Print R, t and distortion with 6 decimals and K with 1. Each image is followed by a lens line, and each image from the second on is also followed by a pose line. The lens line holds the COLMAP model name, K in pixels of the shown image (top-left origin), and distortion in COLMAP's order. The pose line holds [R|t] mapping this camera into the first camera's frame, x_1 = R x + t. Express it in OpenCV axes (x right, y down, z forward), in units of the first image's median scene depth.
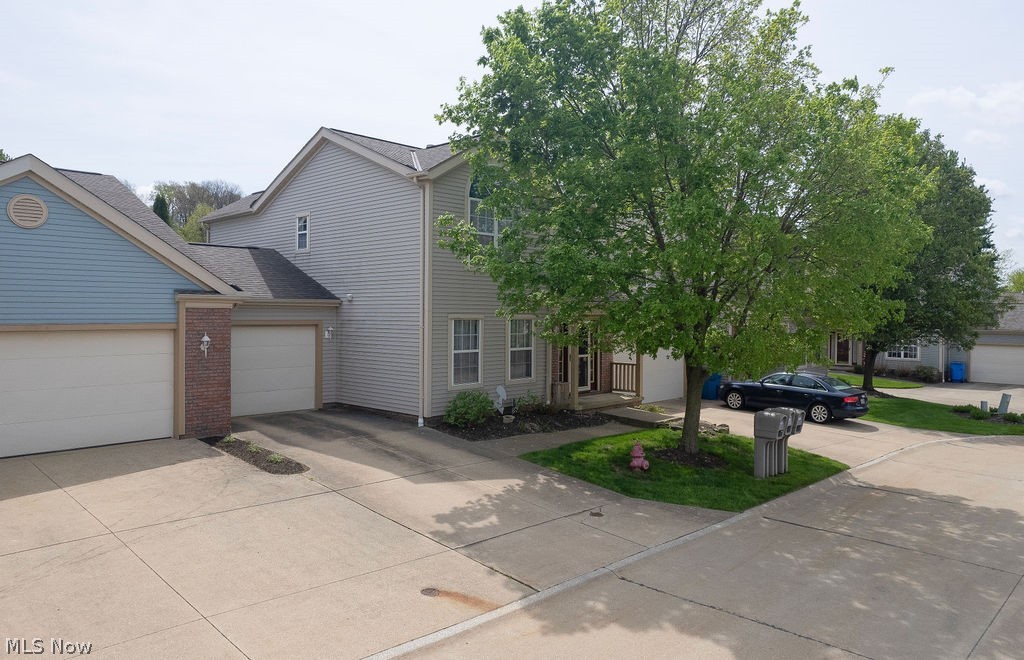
lens RADIAL K [[674.9, 0, 512.0], [0, 674.9, 330.0], [0, 0, 1]] dist [-0.059927, 0.000023]
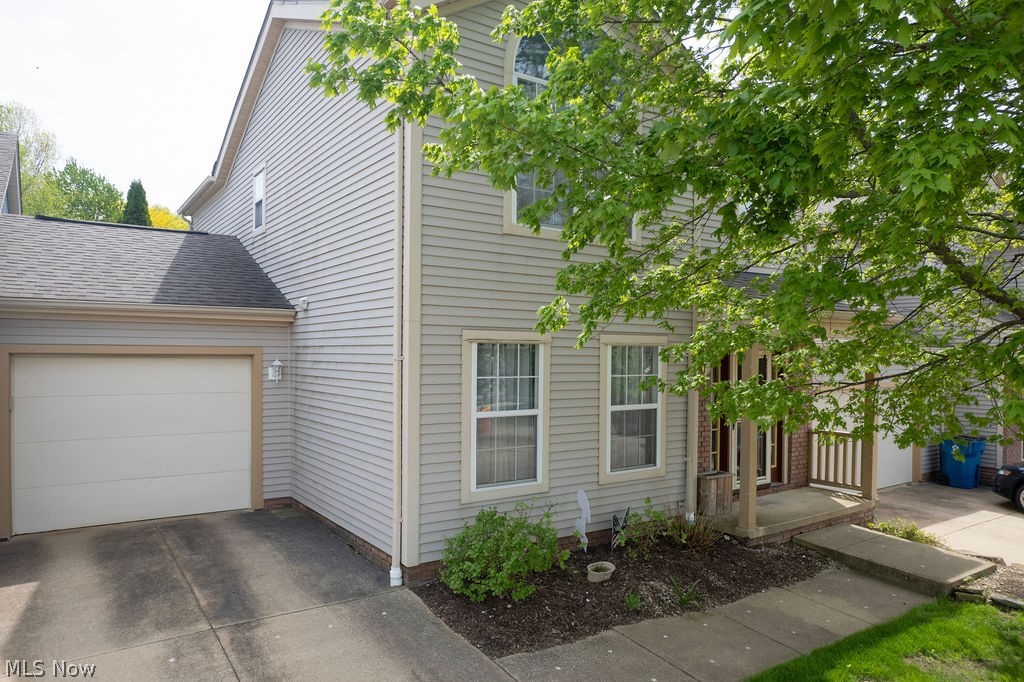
lens RADIAL K [[653.2, 0, 514.2], [0, 653.2, 363.6], [0, 0, 1]] dist [-0.089981, -0.000250]
pose [[0.981873, 0.005064, -0.189474, 0.017024], [-0.006107, 0.999969, -0.004921, 0.000342], [0.189444, 0.005989, 0.981873, 0.532667]]
